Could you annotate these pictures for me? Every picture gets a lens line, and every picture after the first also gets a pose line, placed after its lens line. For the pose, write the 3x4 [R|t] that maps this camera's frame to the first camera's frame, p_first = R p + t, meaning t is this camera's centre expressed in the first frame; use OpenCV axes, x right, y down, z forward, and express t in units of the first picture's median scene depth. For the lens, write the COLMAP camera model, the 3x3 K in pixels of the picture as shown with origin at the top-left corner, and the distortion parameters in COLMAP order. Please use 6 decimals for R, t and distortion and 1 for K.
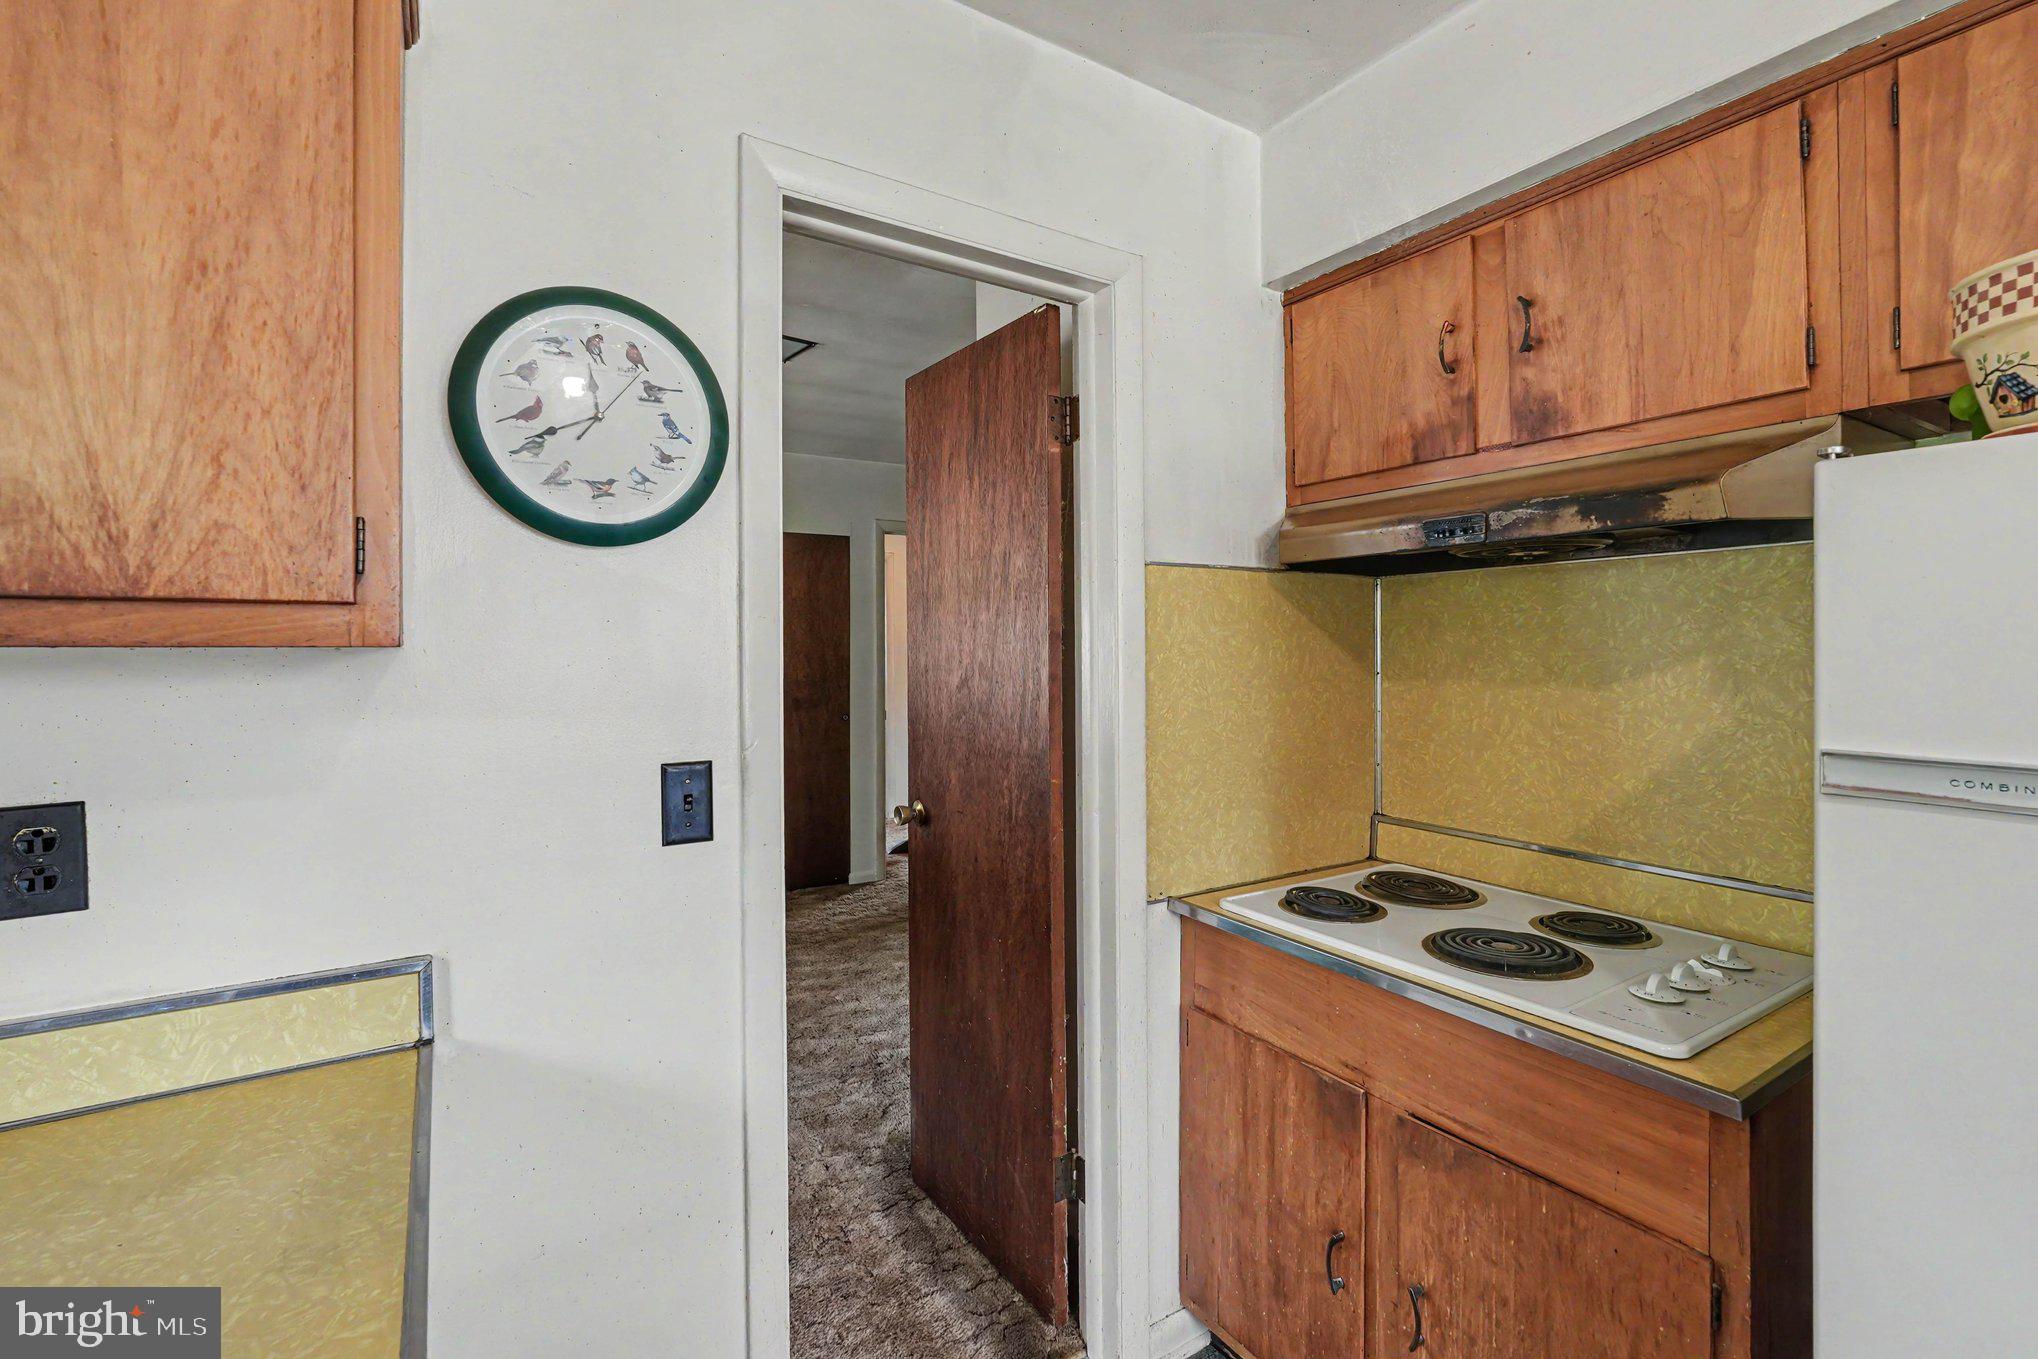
lens RADIAL K [[886.3, 0, 1021.8], [0, 886.3, 645.3], [0, 0, 1]] dist [-0.001256, 0.000084]
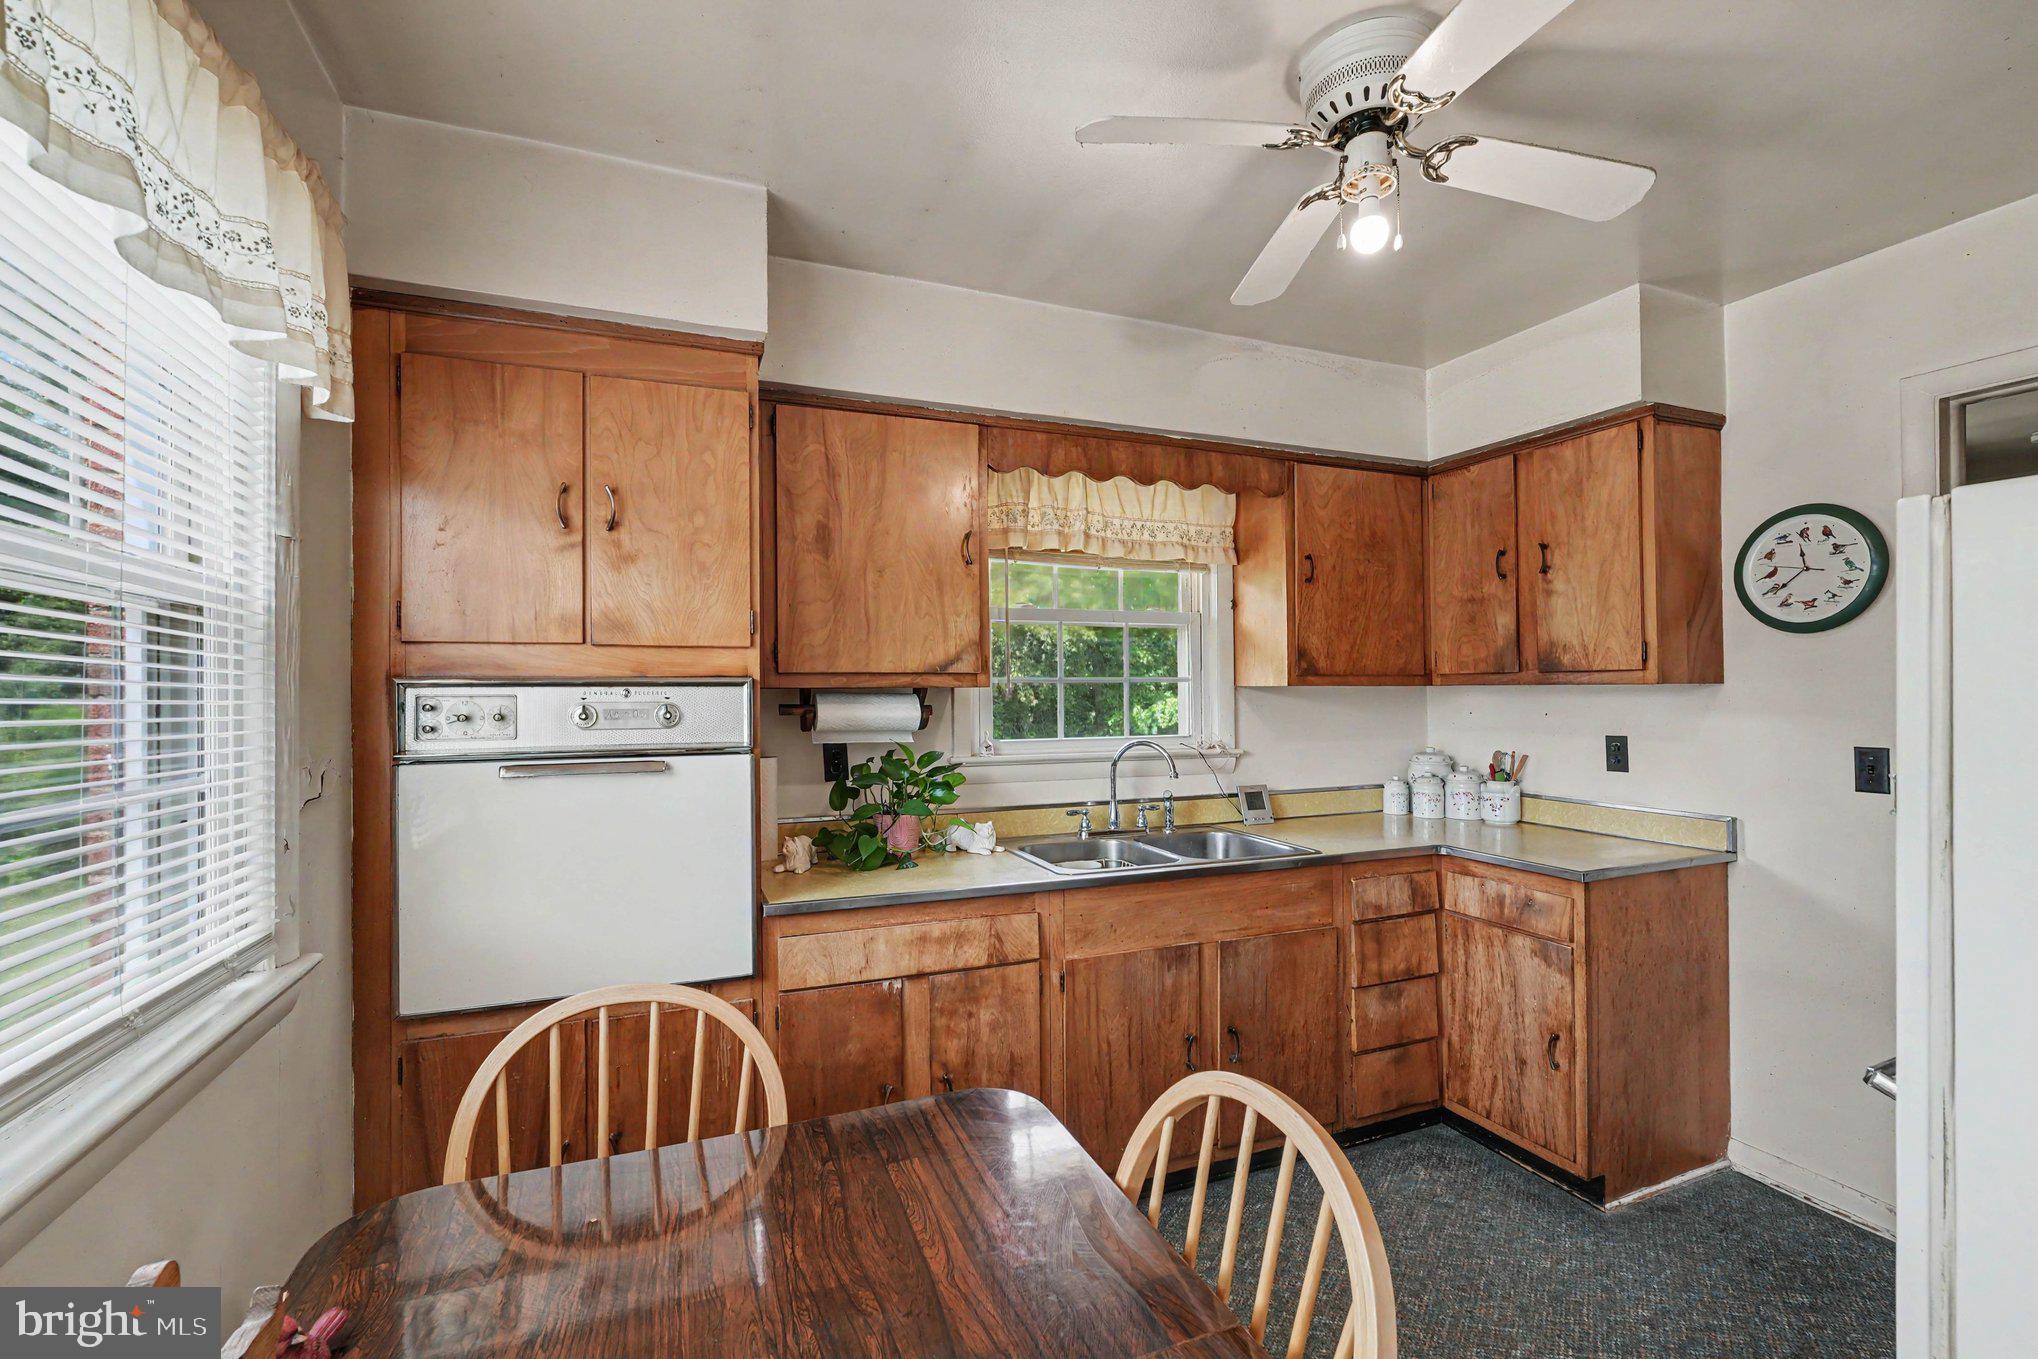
lens RADIAL K [[897.7, 0, 1019.0], [0, 897.7, 679.5], [0, 0, 1]] dist [-0.000324, 0.000022]
pose [[-0.198355, -0.007107, -0.980105, 1.967562], [0.000031, 0.999974, -0.007257, 0.005029], [0.980130, -0.001470, -0.198349, -0.352415]]
